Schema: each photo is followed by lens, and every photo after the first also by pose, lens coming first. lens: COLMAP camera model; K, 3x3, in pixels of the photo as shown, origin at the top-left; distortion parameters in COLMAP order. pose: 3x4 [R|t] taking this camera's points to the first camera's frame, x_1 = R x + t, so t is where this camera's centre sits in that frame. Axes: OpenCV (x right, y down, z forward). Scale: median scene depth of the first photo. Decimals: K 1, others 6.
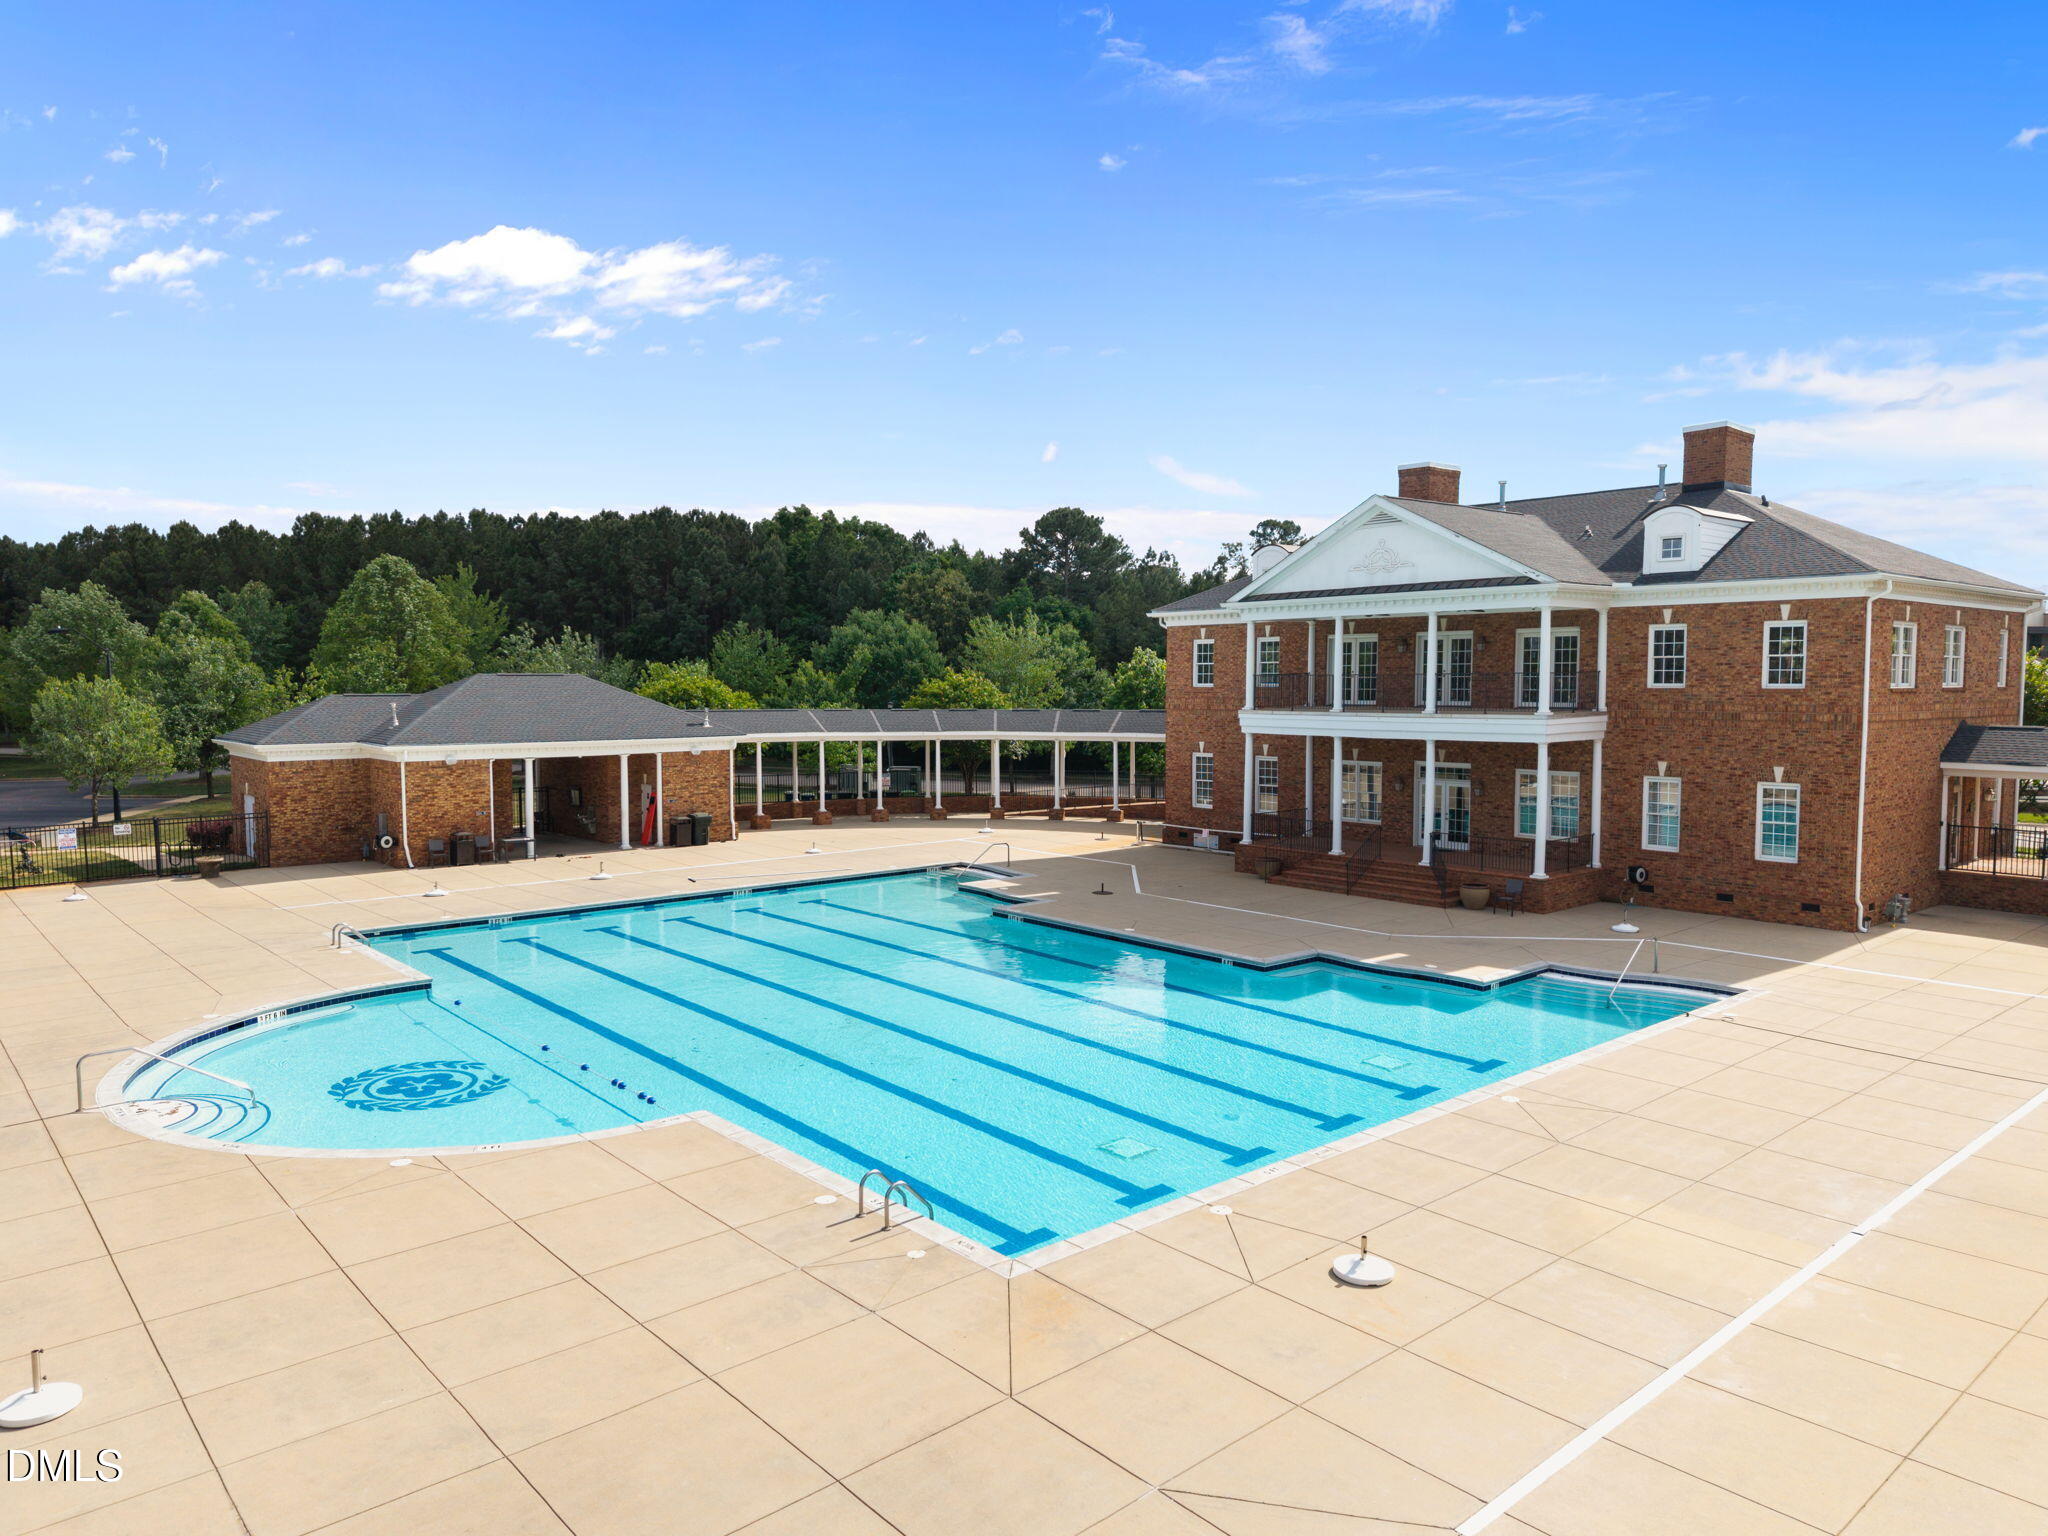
lens RADIAL K [[1370.0, 0, 1009.6], [0, 1370.0, 771.2], [0, 0, 1]] dist [0.006872, -0.006887]
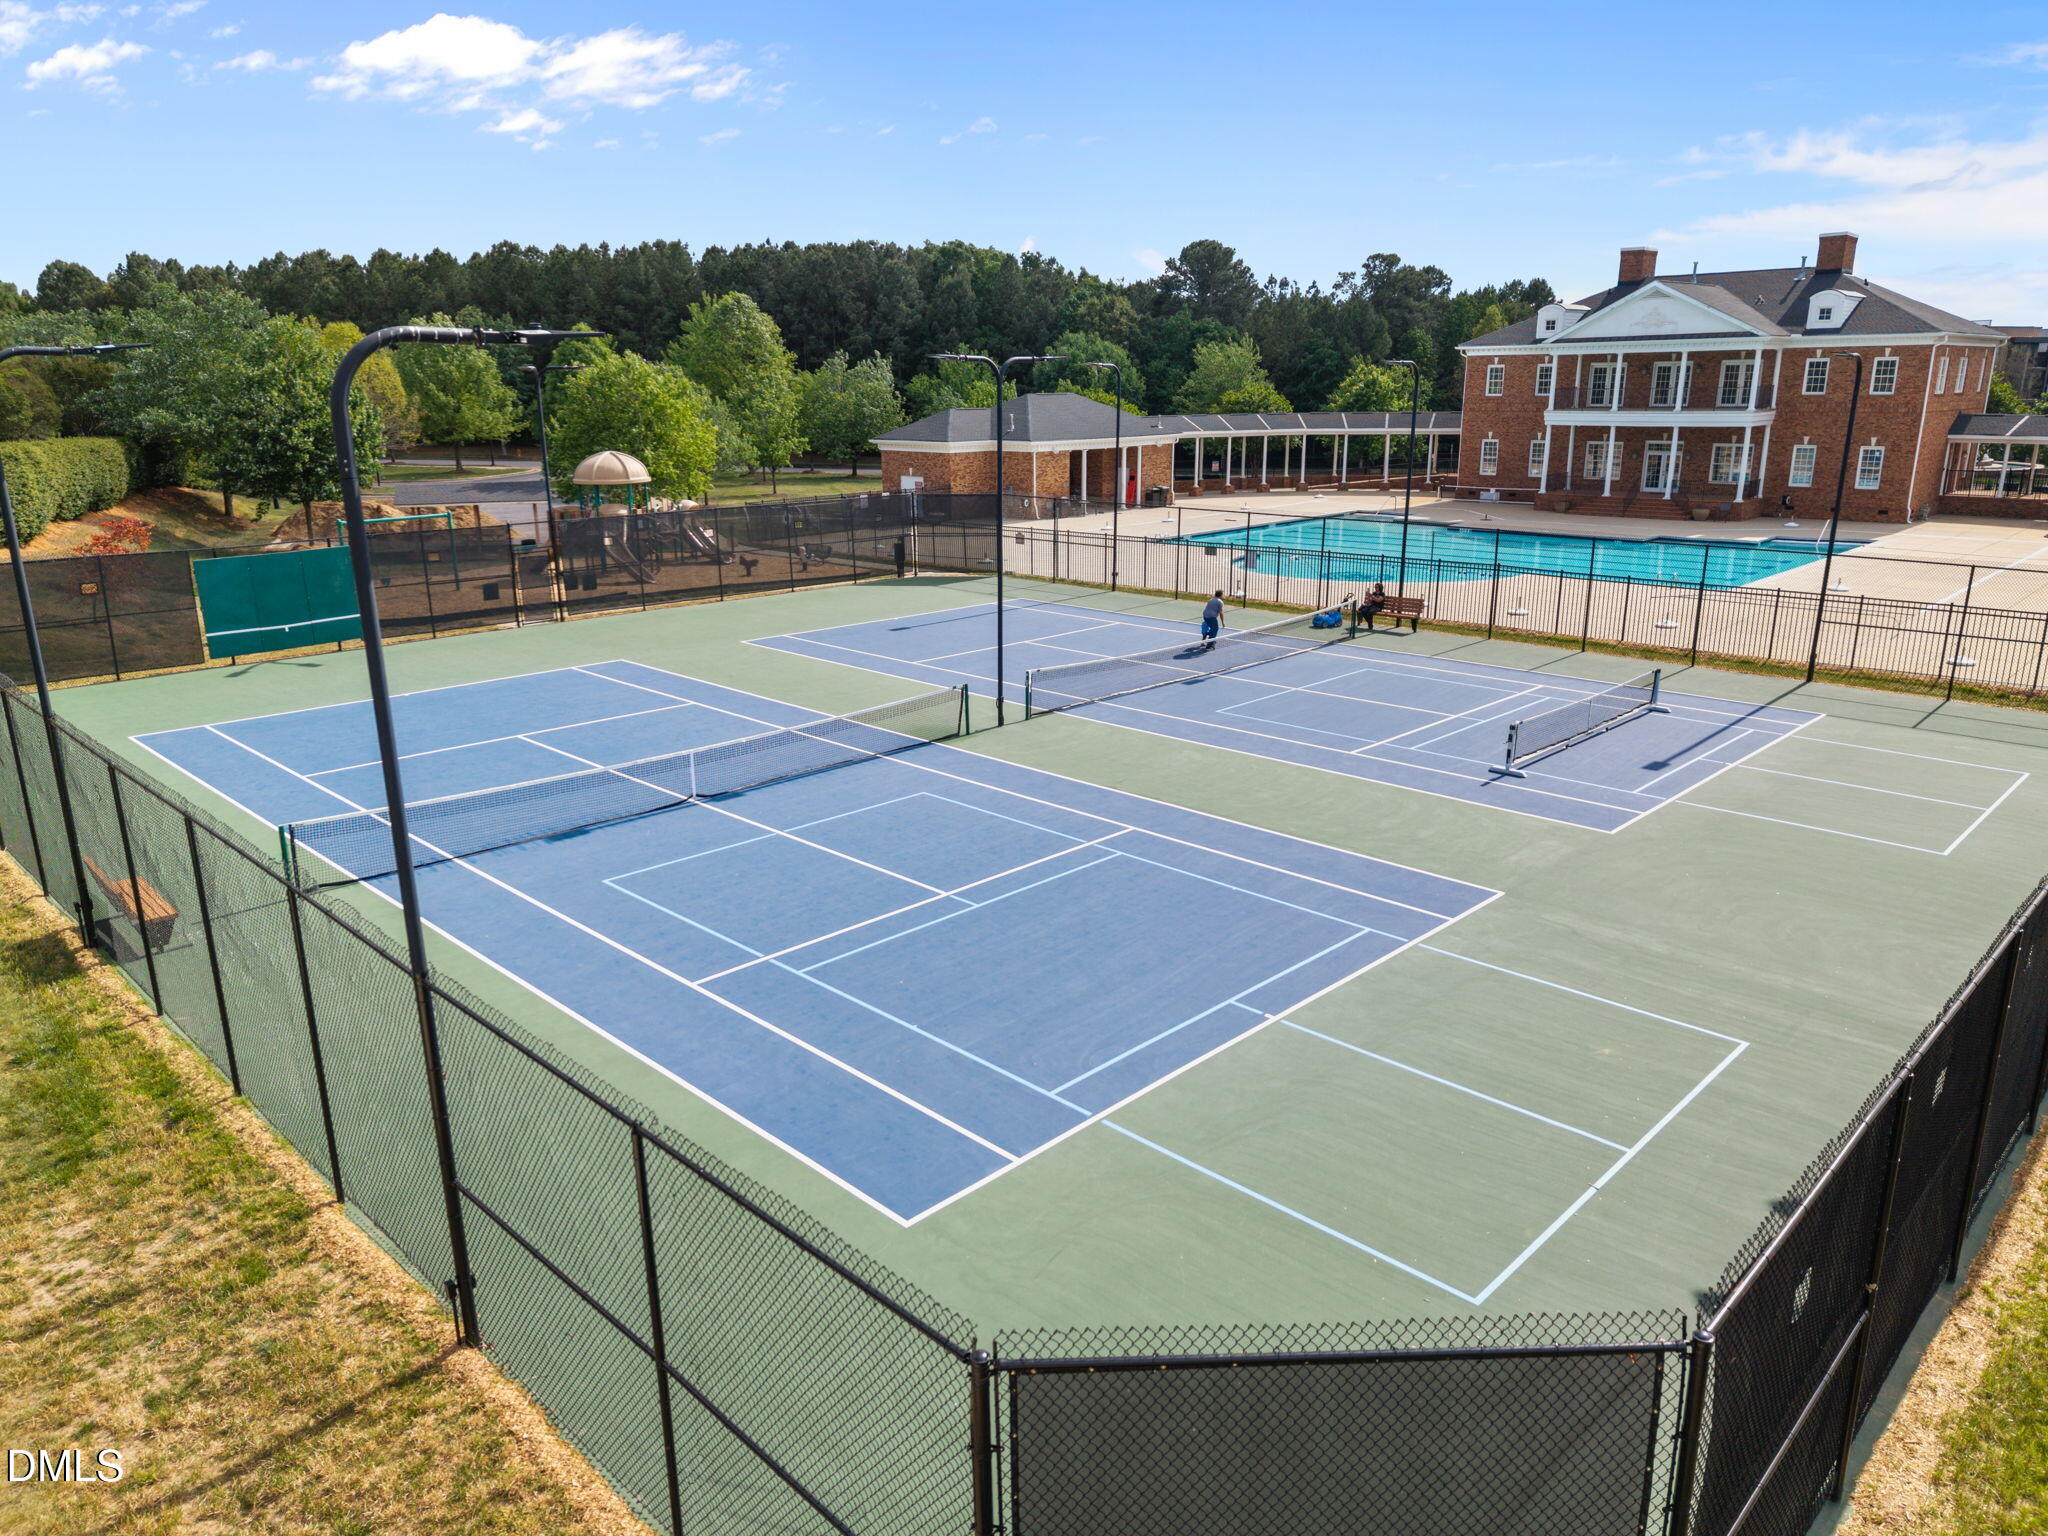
lens RADIAL K [[1370.0, 0, 1037.4], [0, 1370.0, 769.0], [0, 0, 1]] dist [0.006872, -0.006887]
pose [[0.995262, -0.037357, 0.089762, -0.659365], [0.018101, 0.978290, 0.206451, 0.027825], [-0.095525, -0.203848, 0.974331, -0.702530]]
